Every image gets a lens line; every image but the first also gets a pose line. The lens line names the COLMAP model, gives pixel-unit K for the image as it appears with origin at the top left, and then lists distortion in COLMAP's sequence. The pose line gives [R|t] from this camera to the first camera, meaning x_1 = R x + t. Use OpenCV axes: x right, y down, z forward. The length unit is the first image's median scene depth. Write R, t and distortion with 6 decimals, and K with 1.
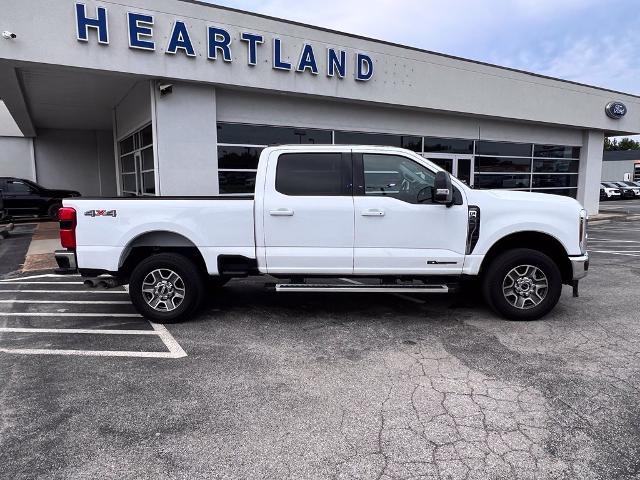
lens RADIAL K [[434.8, 0, 320.1], [0, 434.8, 239.6], [0, 0, 1]] dist [-0.003113, 0.001472]
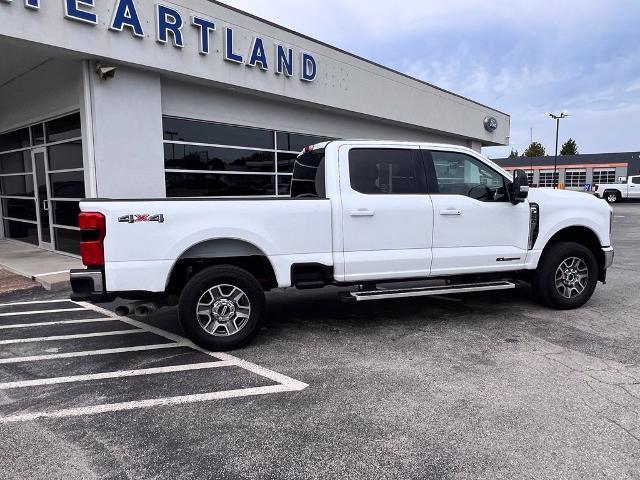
lens RADIAL K [[434.8, 0, 320.1], [0, 434.8, 239.6], [0, 0, 1]] dist [-0.003113, 0.001472]
pose [[0.951006, -0.037976, 0.306831, -0.434763], [0.042269, 0.999079, -0.007356, -0.003693], [-0.306269, 0.019965, 0.951736, 0.160524]]
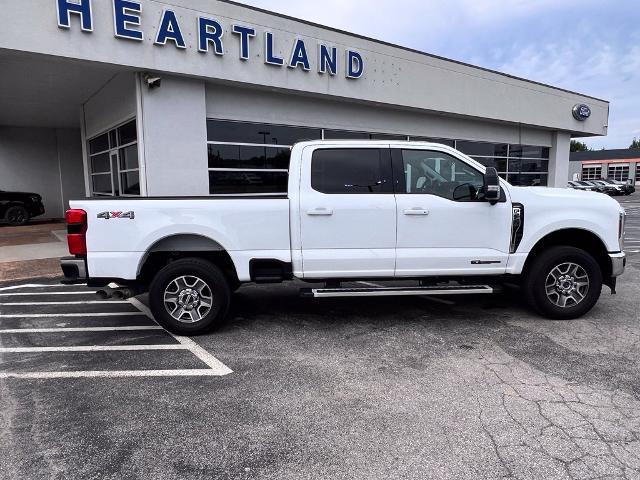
lens RADIAL K [[434.8, 0, 320.1], [0, 434.8, 239.6], [0, 0, 1]] dist [-0.003113, 0.001472]
pose [[0.995650, -0.016630, 0.091679, -0.167521], [0.016902, 0.999855, -0.002191, -0.001307], [-0.091630, 0.003731, 0.995786, 0.071319]]
